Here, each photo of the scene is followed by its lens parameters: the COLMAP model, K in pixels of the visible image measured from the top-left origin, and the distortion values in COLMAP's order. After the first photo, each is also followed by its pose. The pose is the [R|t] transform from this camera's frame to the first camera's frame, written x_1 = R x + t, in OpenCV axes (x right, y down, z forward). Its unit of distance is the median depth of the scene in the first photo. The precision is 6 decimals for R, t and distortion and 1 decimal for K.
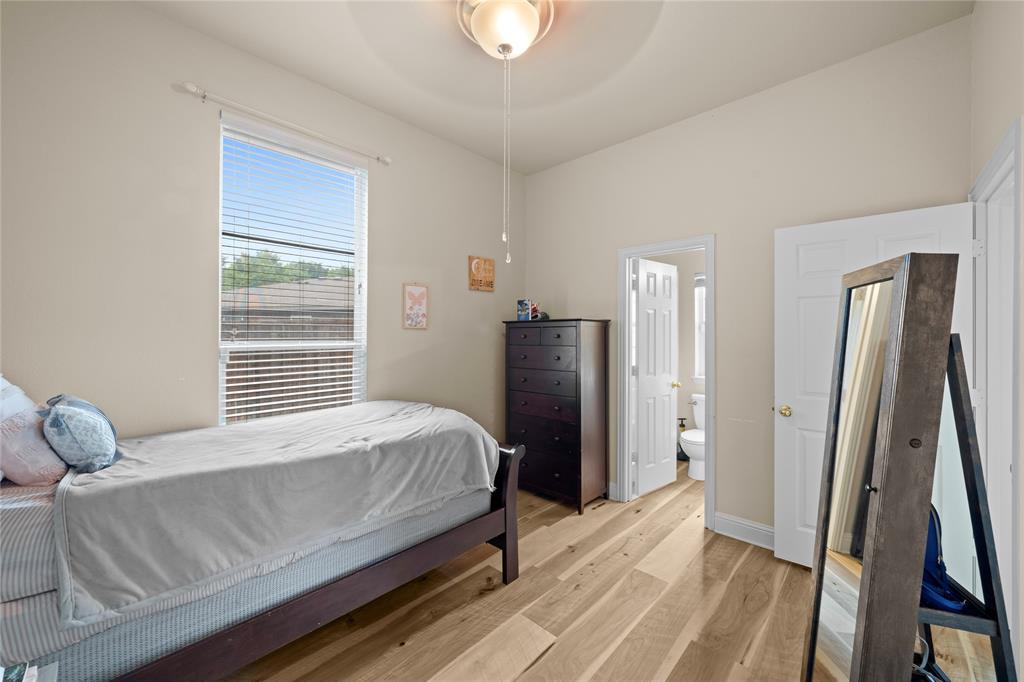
lens RADIAL K [[395.8, 0, 507.6], [0, 395.8, 329.4], [0, 0, 1]] dist [0.000468, -0.000064]
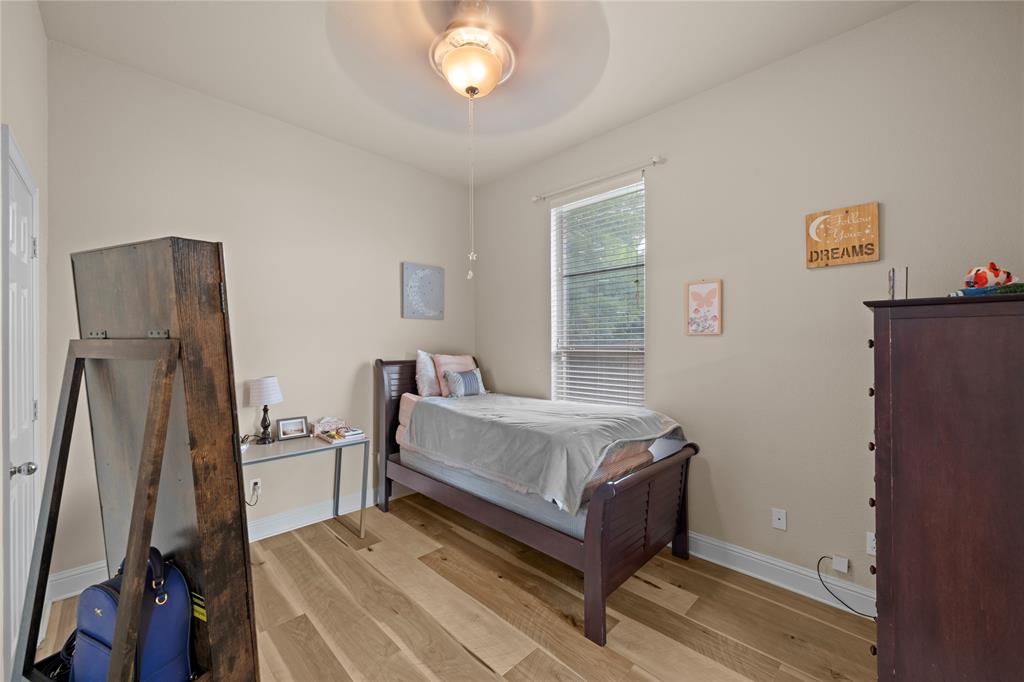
lens RADIAL K [[398.4, 0, 511.1], [0, 398.4, 337.4], [0, 0, 1]] dist [-0.001639, -0.000461]
pose [[-0.023674, -0.015004, -0.999607, 0.932508], [0.015184, 0.999767, -0.015366, 0.015895], [0.999604, -0.015542, -0.023440, 0.939669]]
